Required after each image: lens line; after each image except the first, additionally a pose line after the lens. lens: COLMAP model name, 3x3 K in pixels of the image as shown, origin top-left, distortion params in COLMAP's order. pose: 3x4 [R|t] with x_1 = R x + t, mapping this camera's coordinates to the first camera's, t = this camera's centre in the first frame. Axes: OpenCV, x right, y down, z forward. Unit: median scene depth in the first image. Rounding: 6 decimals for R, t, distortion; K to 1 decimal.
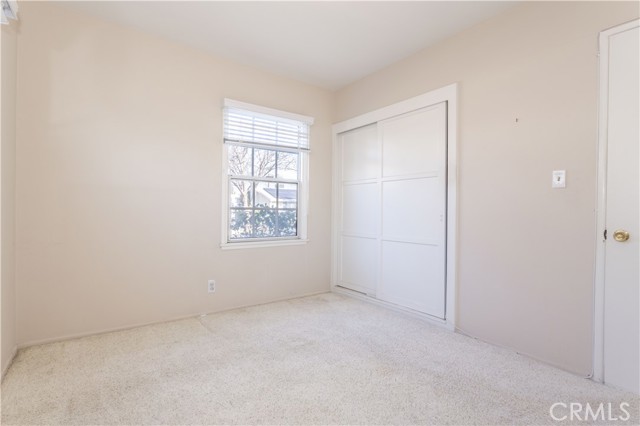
lens RADIAL K [[314.7, 0, 318.6], [0, 314.7, 210.5], [0, 0, 1]] dist [-0.000453, 0.000235]
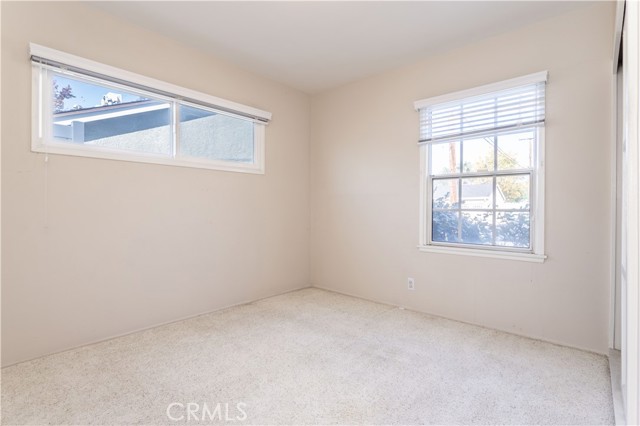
lens RADIAL K [[314.7, 0, 318.6], [0, 314.7, 210.5], [0, 0, 1]] dist [-0.000453, 0.000235]
pose [[0.202111, -0.004720, -0.979351, 0.603208], [-0.006432, 0.999960, -0.006147, 0.003808], [0.979342, 0.007542, 0.202072, 0.467378]]
